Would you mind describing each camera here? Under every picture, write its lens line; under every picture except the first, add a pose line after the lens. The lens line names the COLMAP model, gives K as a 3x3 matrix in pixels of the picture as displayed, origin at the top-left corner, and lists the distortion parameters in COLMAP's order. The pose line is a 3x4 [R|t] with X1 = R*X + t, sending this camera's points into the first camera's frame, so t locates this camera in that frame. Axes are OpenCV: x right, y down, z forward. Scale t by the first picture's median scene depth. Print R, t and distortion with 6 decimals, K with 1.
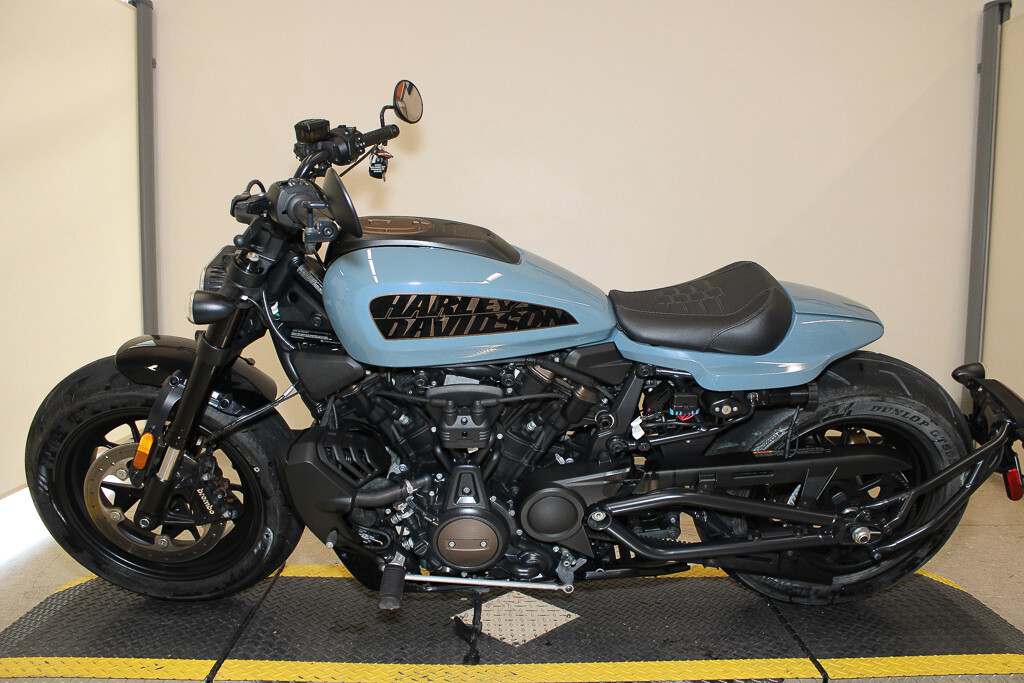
lens RADIAL K [[852.1, 0, 509.9], [0, 852.1, 348.4], [0, 0, 1]] dist [-0.173523, 0.153322]
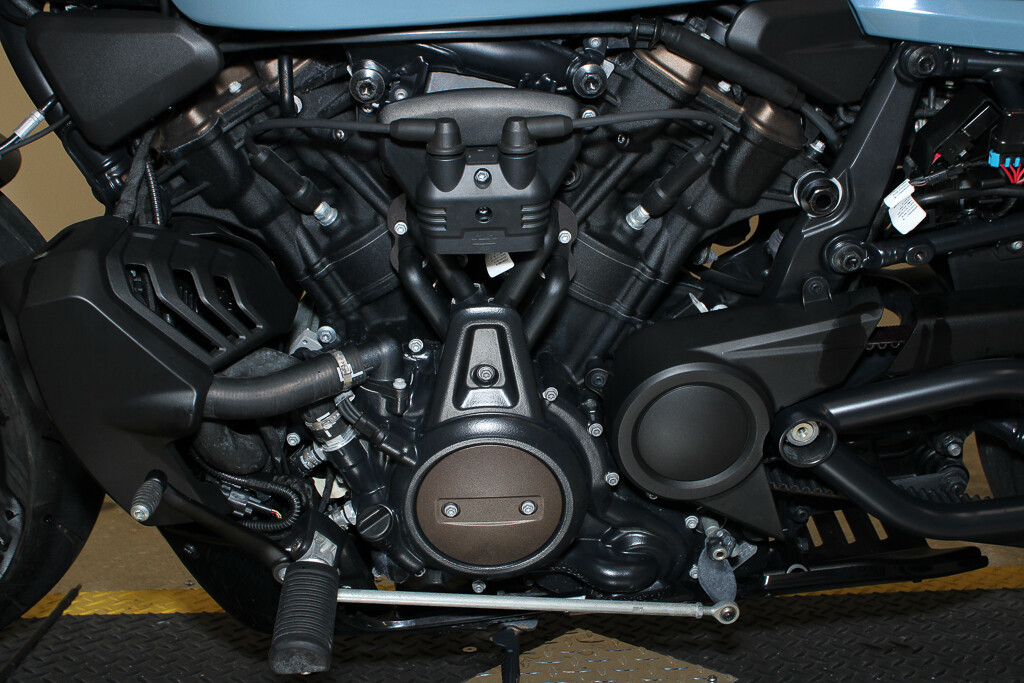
lens RADIAL K [[1269.7, 0, 511.5], [0, 1269.7, 341.4], [0, 0, 1]] dist [-0.122397, 0.281879]
pose [[0.999469, -0.024154, 0.021862, -0.050692], [0.023283, 0.998958, 0.039250, 0.126372], [-0.022787, -0.038720, 0.998990, 0.387818]]
